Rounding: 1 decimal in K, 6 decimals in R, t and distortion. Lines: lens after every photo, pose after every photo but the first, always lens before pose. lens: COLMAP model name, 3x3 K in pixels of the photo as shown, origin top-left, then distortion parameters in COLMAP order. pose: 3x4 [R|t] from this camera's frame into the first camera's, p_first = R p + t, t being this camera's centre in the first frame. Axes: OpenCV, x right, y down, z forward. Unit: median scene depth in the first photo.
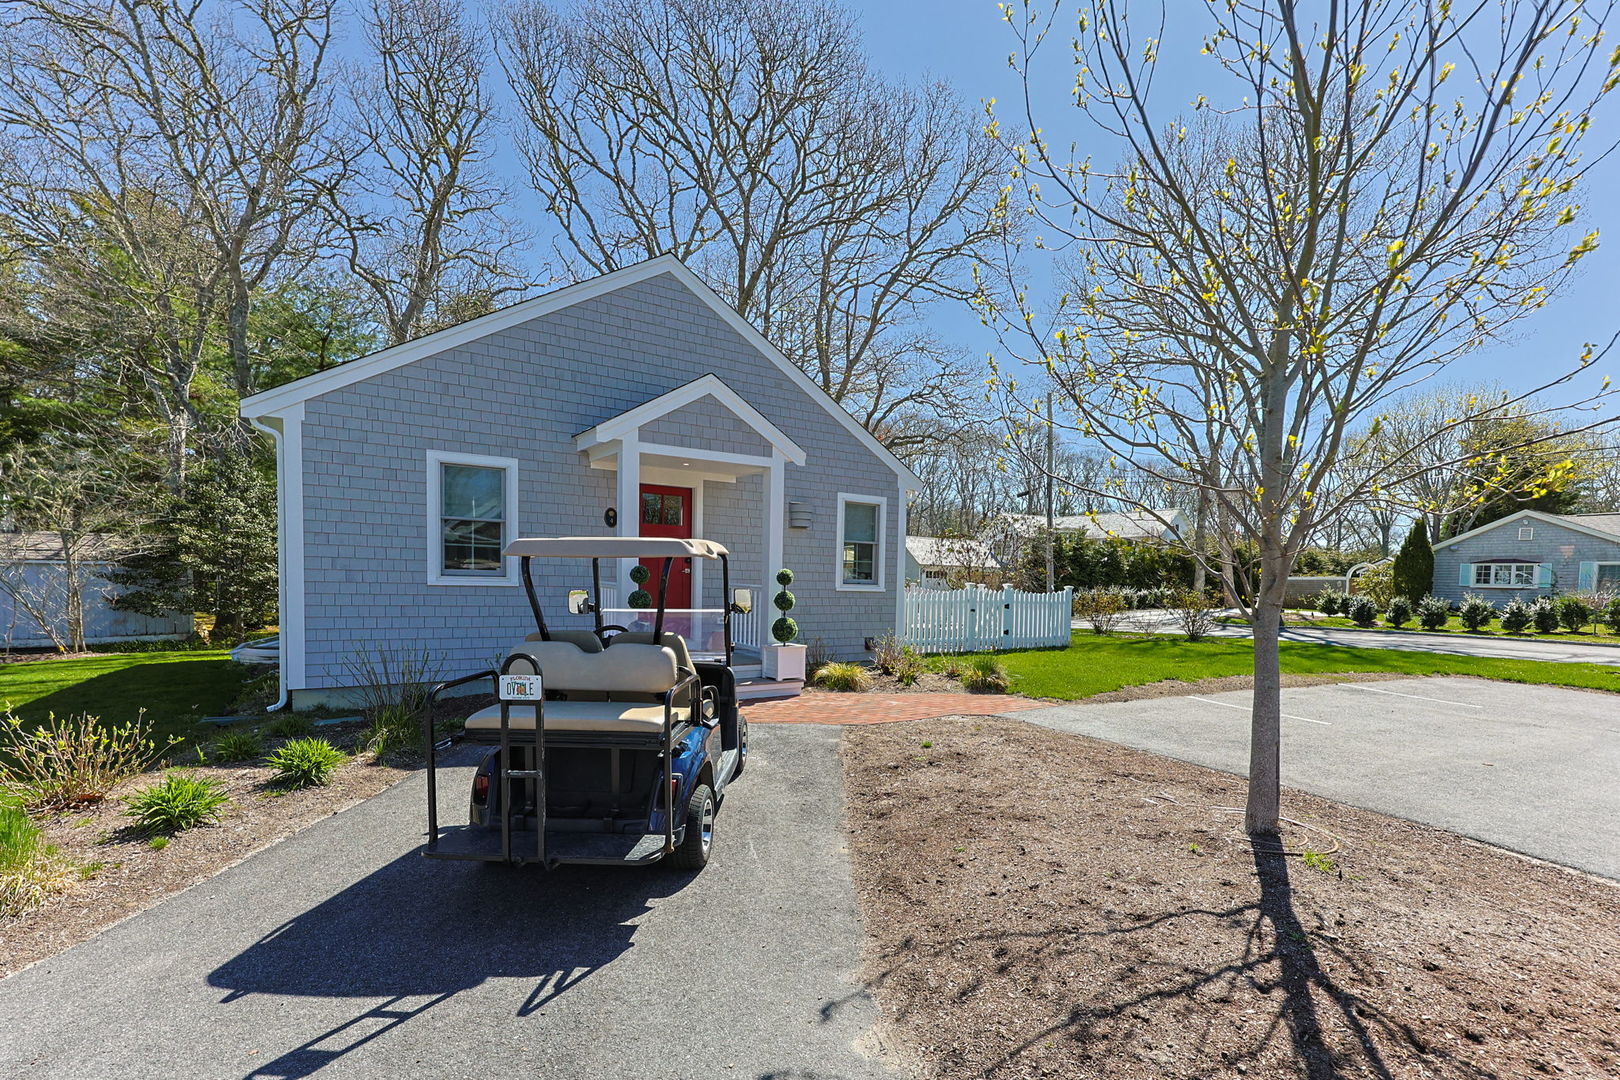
lens RADIAL K [[703.0, 0, 803.5], [0, 703.0, 612.8], [0, 0, 1]] dist [0.025570, 0.000141]
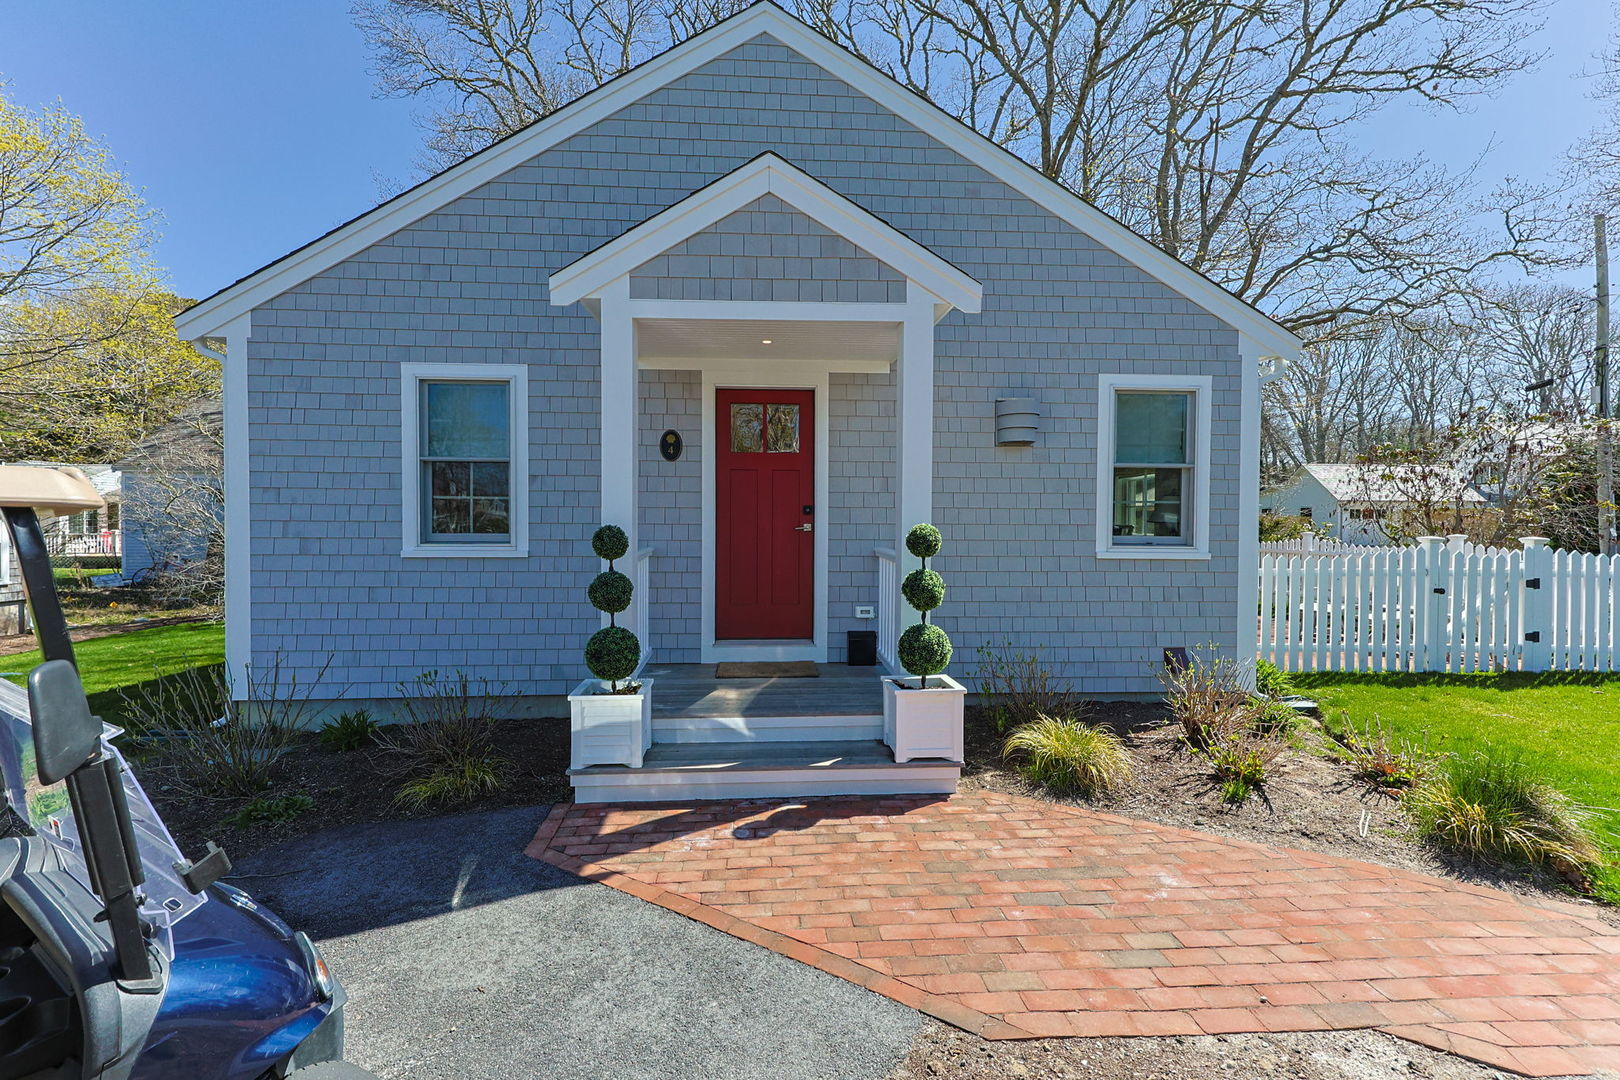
lens RADIAL K [[686.0, 0, 808.5], [0, 686.0, 535.2], [0, 0, 1]] dist [0.019009, 0.000178]
pose [[0.879683, -0.007613, -0.475499, 0.129432], [-0.007007, 0.999556, -0.028966, -0.040769], [0.475508, 0.028813, 0.879239, 0.551909]]
